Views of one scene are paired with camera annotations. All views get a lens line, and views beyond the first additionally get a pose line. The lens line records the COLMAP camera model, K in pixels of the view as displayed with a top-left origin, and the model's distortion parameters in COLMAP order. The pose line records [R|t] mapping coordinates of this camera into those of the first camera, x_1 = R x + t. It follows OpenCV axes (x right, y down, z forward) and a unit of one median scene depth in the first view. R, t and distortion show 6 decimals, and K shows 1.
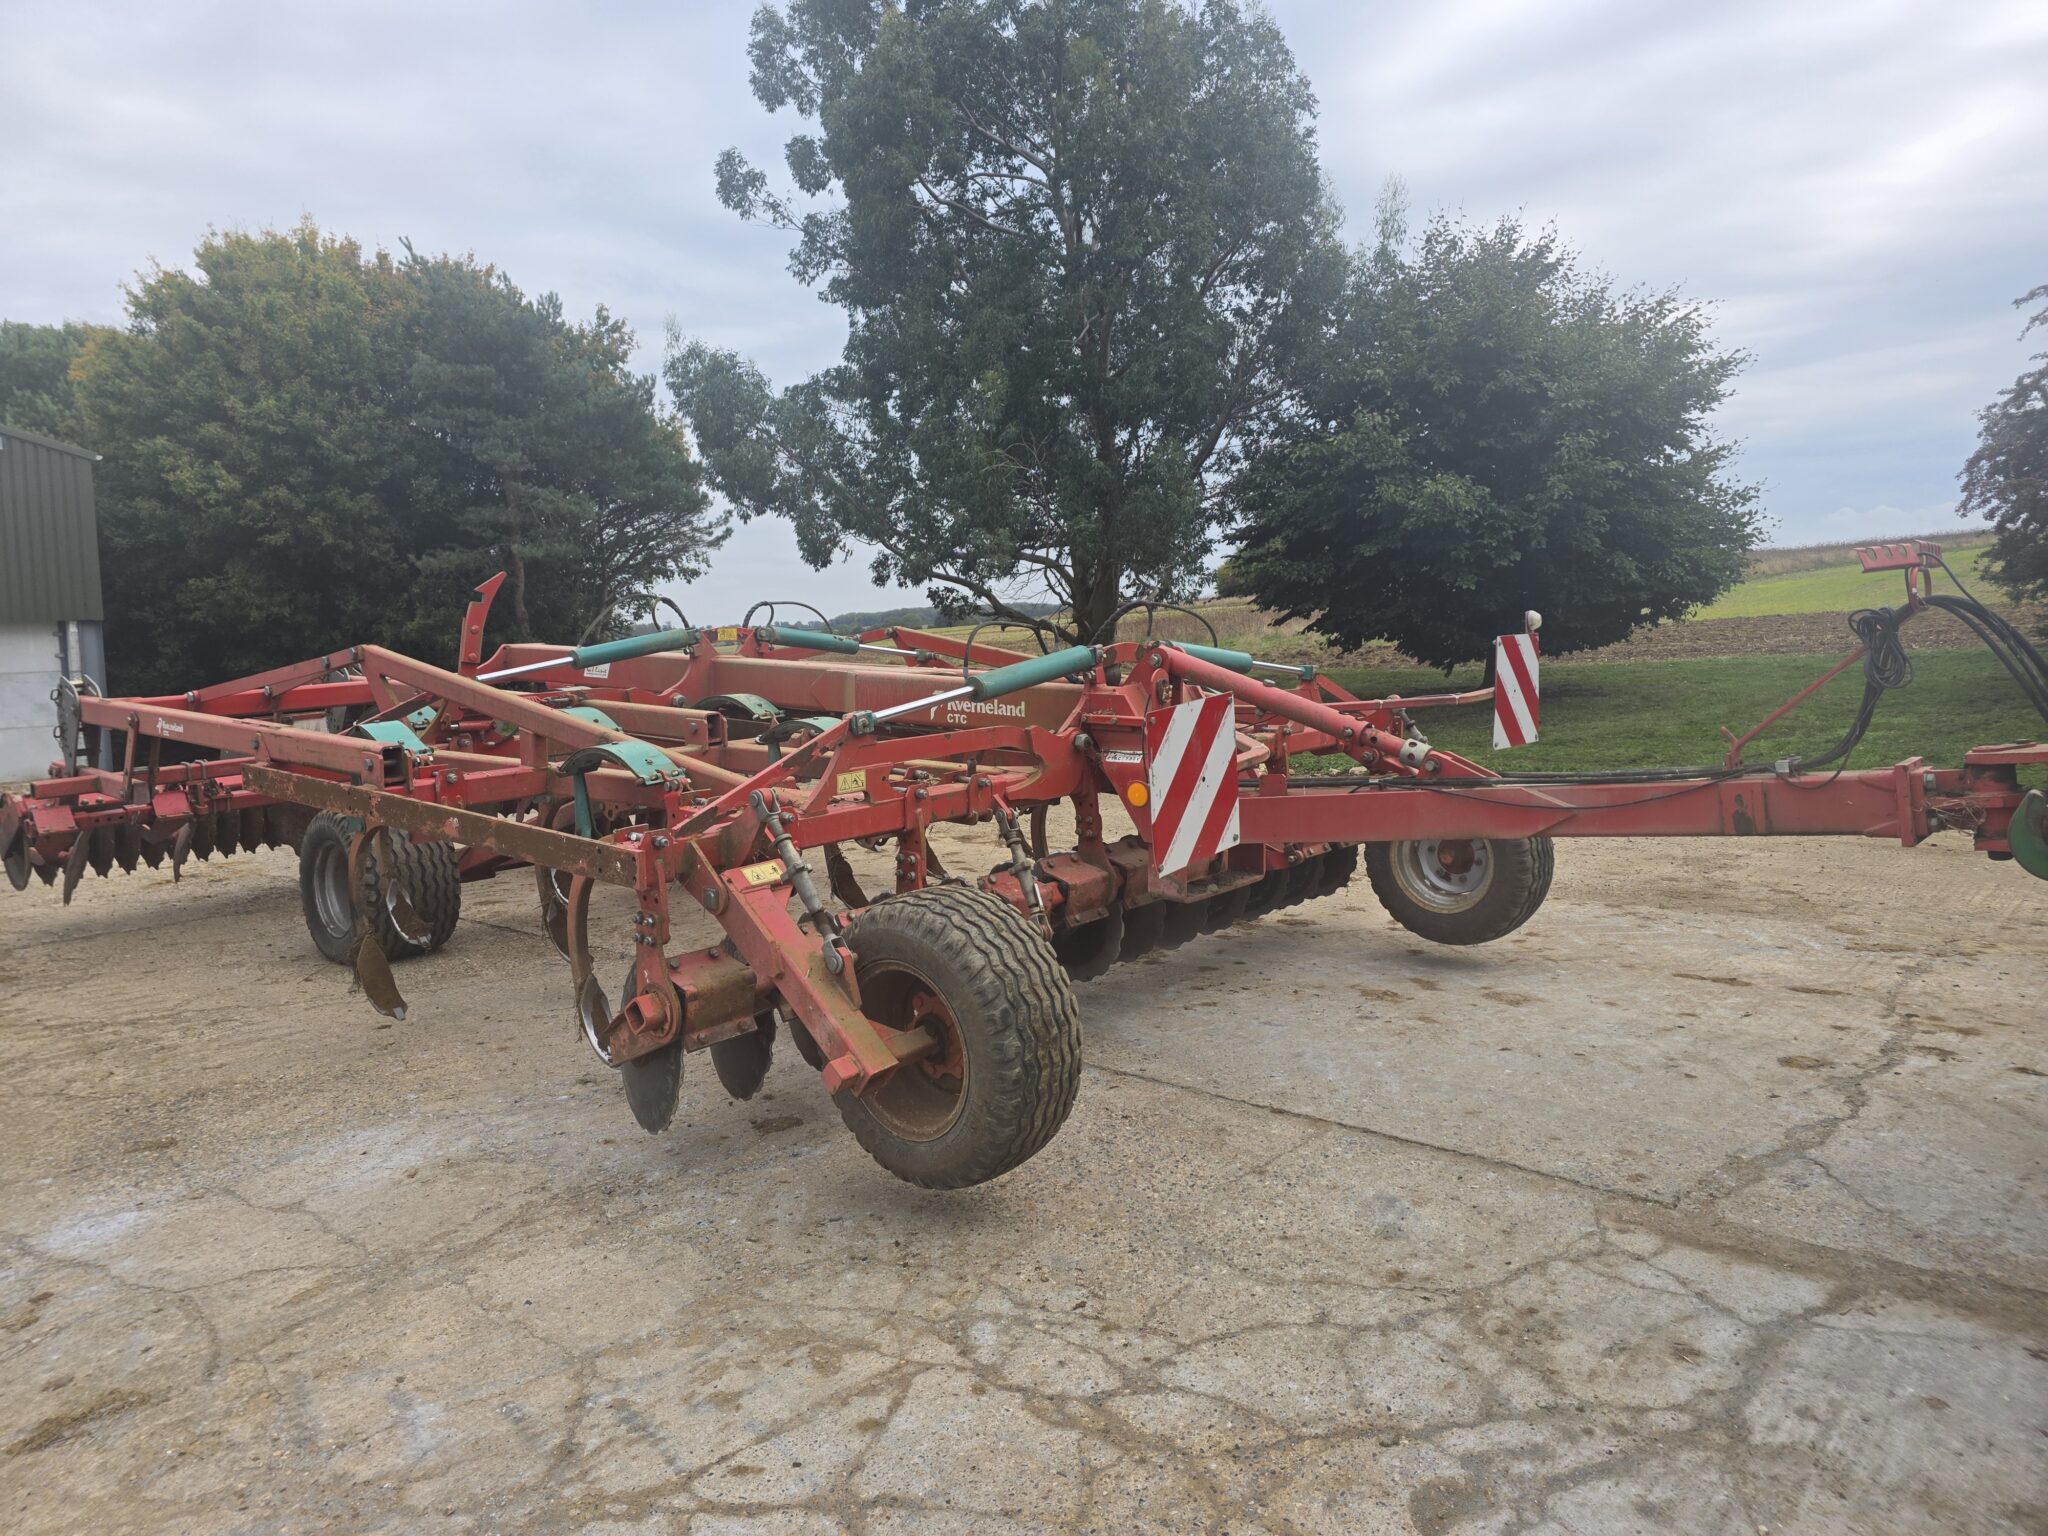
lens RADIAL K [[1399.2, 0, 1022.9], [0, 1399.2, 738.0], [0, 0, 1]] dist [0.055609, -0.067429]
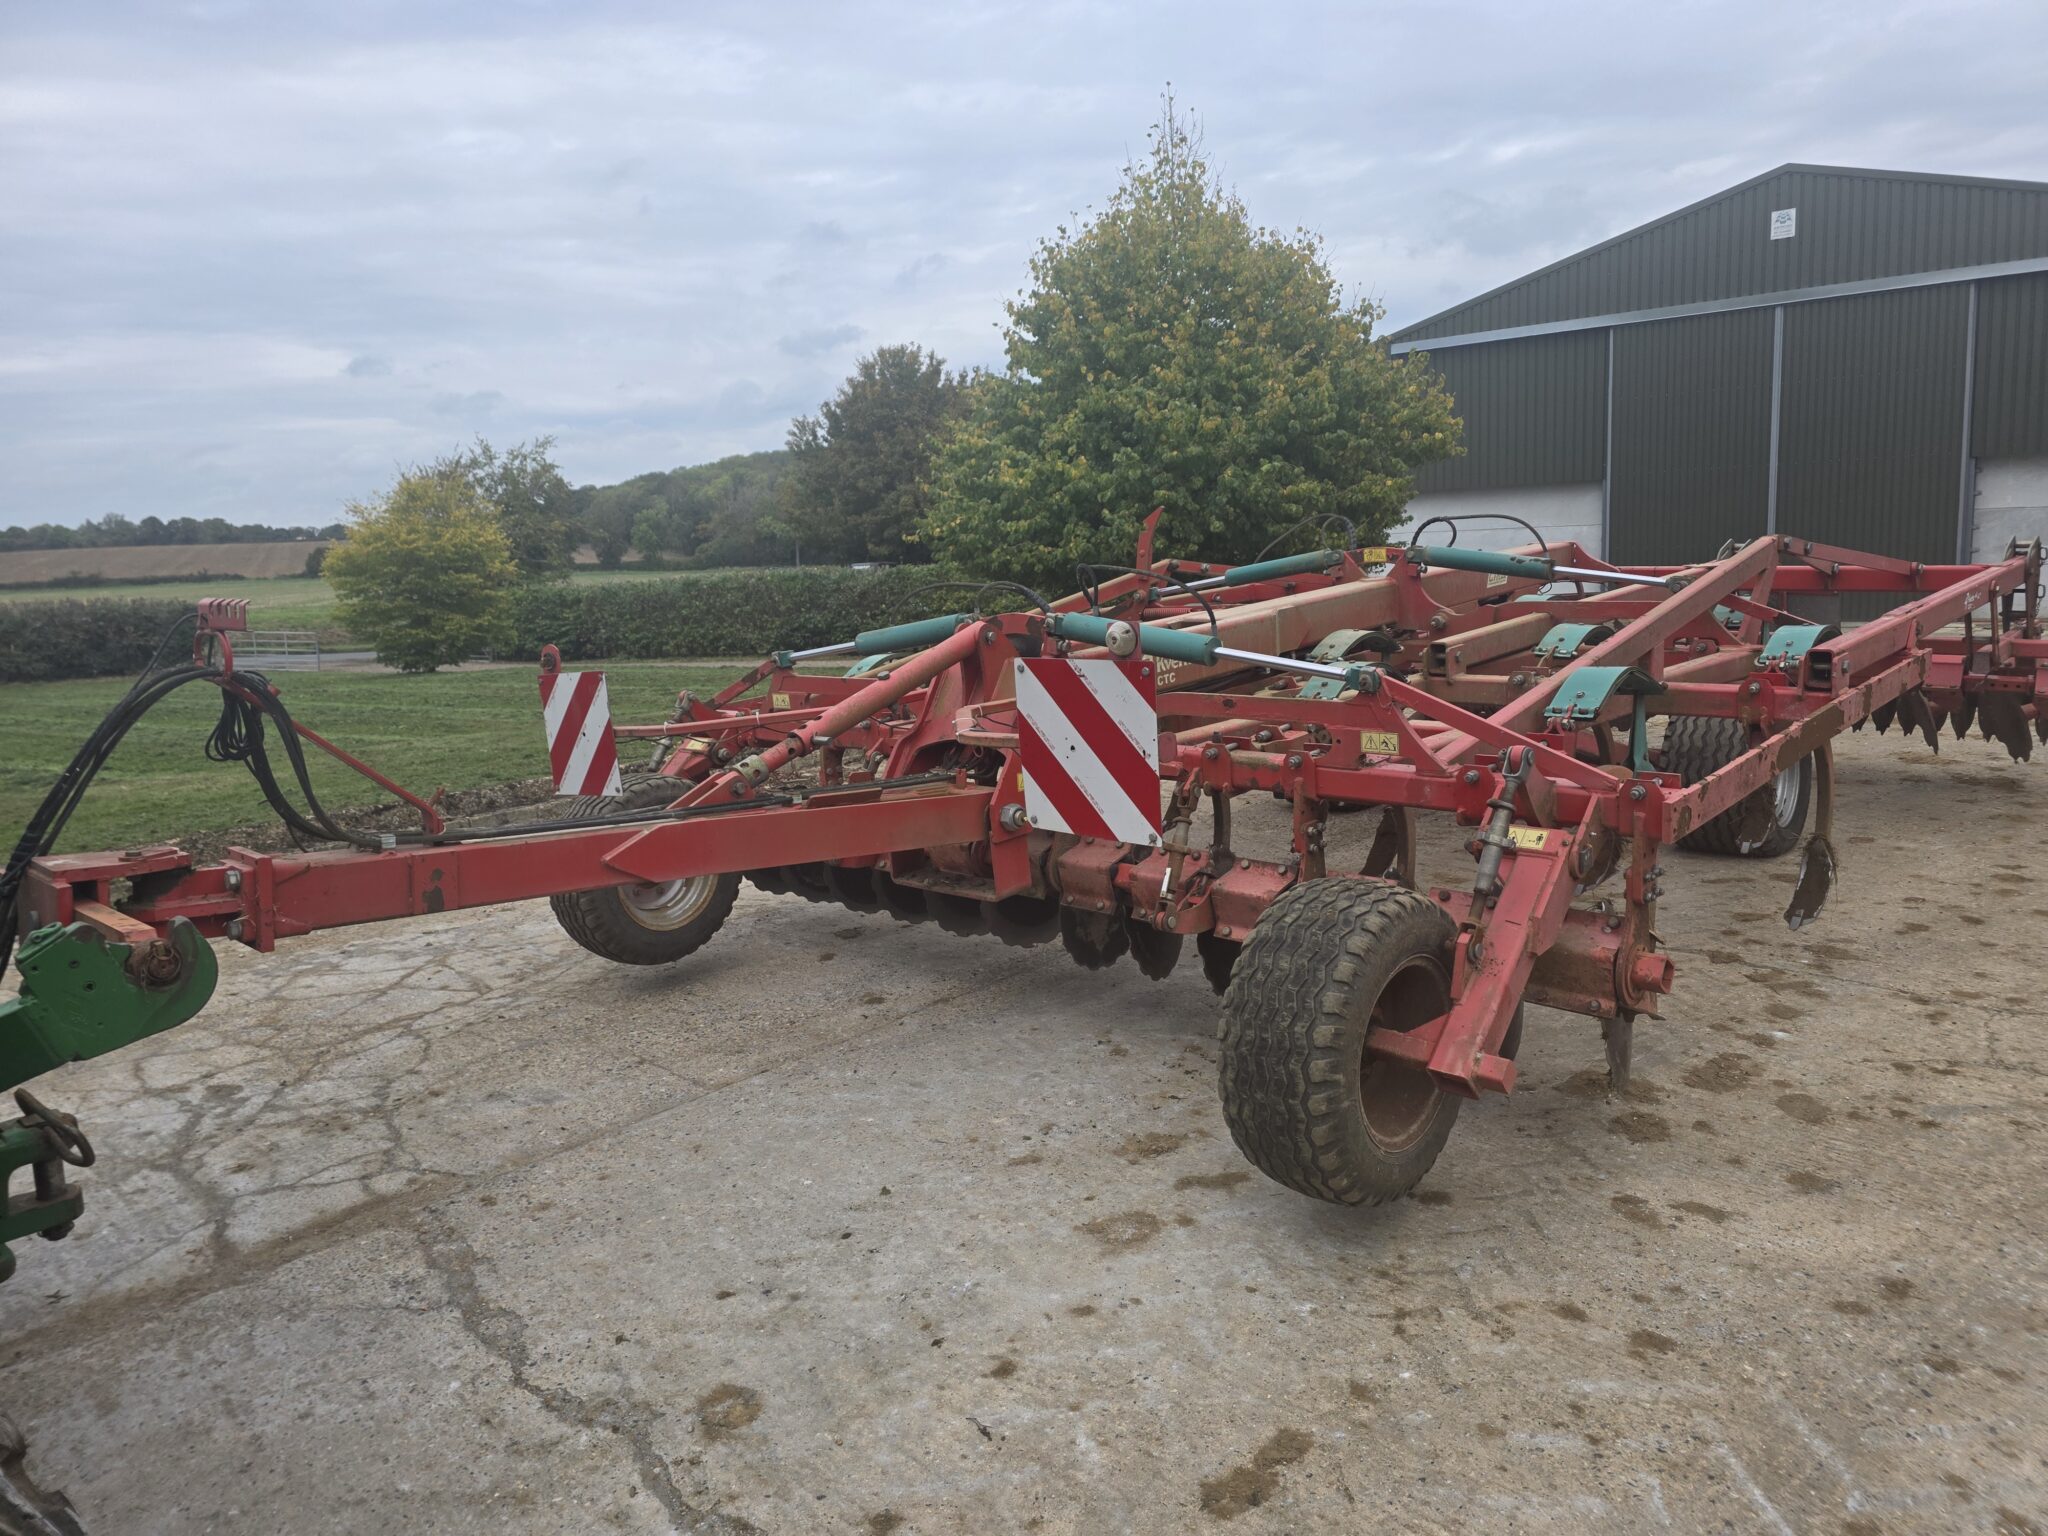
lens RADIAL K [[1430.8, 0, 1024.0], [0, 1430.8, 768.0], [0, 0, 1]] dist [0.060229, -0.076744]
pose [[-0.056092, 0.200934, -0.977998, 1.767174], [-0.037809, 0.978410, 0.203187, -0.282154], [0.997709, 0.048374, -0.047284, 1.837452]]
